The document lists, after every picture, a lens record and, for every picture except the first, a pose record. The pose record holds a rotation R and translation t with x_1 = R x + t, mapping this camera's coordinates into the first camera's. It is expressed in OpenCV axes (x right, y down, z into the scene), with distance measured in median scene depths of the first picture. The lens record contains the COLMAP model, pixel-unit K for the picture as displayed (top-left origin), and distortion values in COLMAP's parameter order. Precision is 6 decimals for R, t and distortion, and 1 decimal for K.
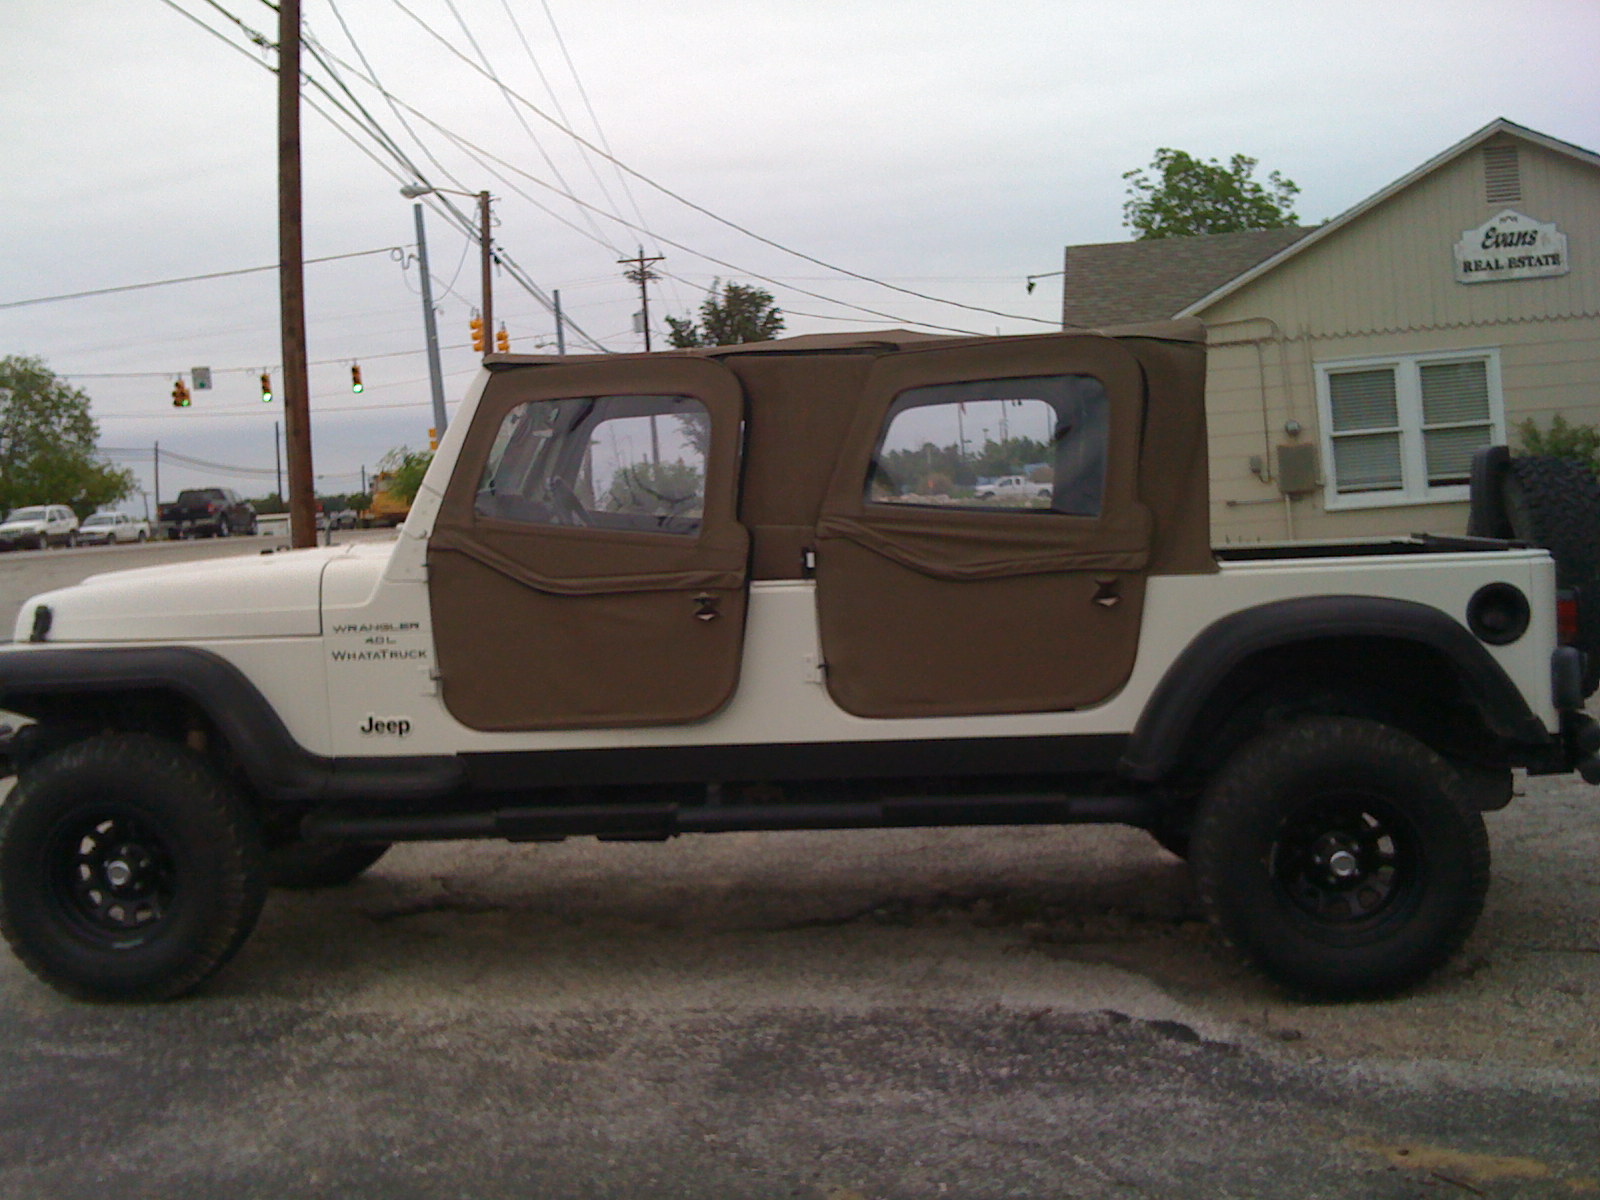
lens RADIAL K [[1790.7, 0, 800.0], [0, 1790.7, 600.0], [0, 0, 1]] dist [0.104516, -0.543519]
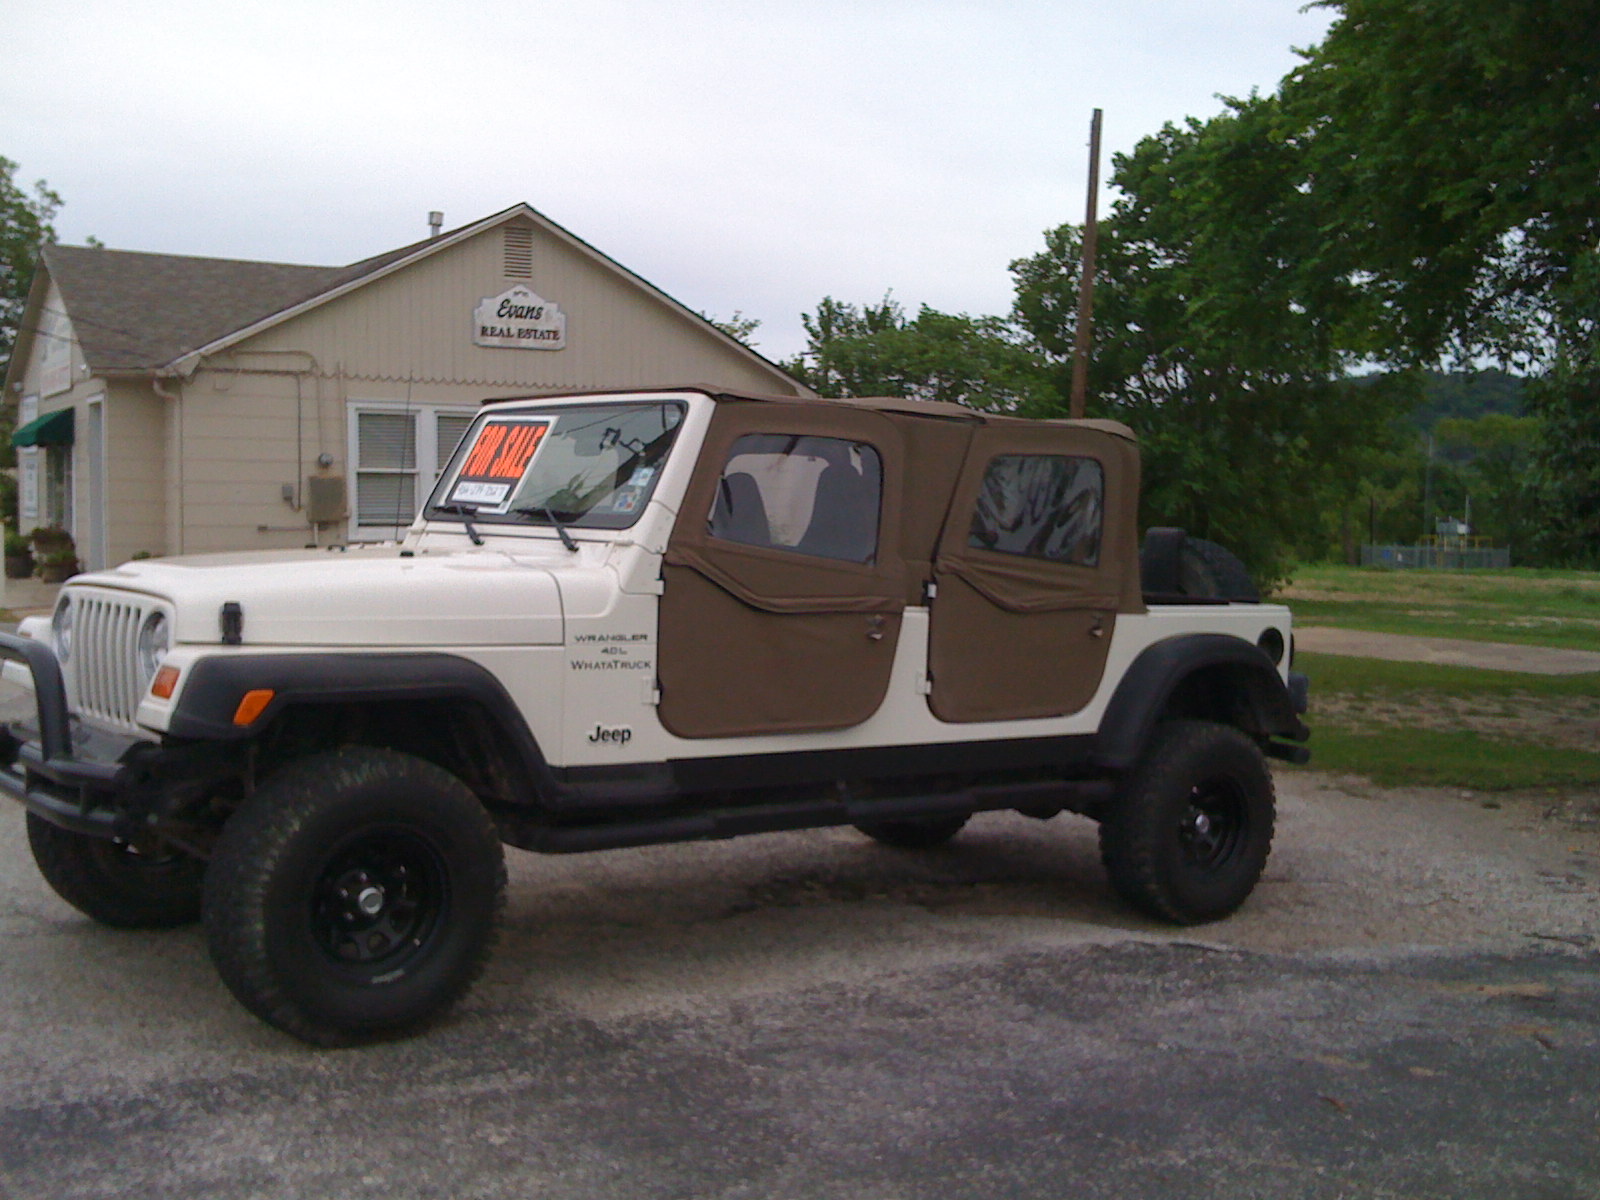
lens RADIAL K [[1790.7, 0, 800.0], [0, 1790.7, 600.0], [0, 0, 1]] dist [0.104516, -0.543519]
pose [[0.726966, 0.039441, 0.685540, -0.854557], [-0.029233, 0.999222, -0.026488, 0.017536], [-0.686051, -0.000784, 0.727553, 0.185942]]
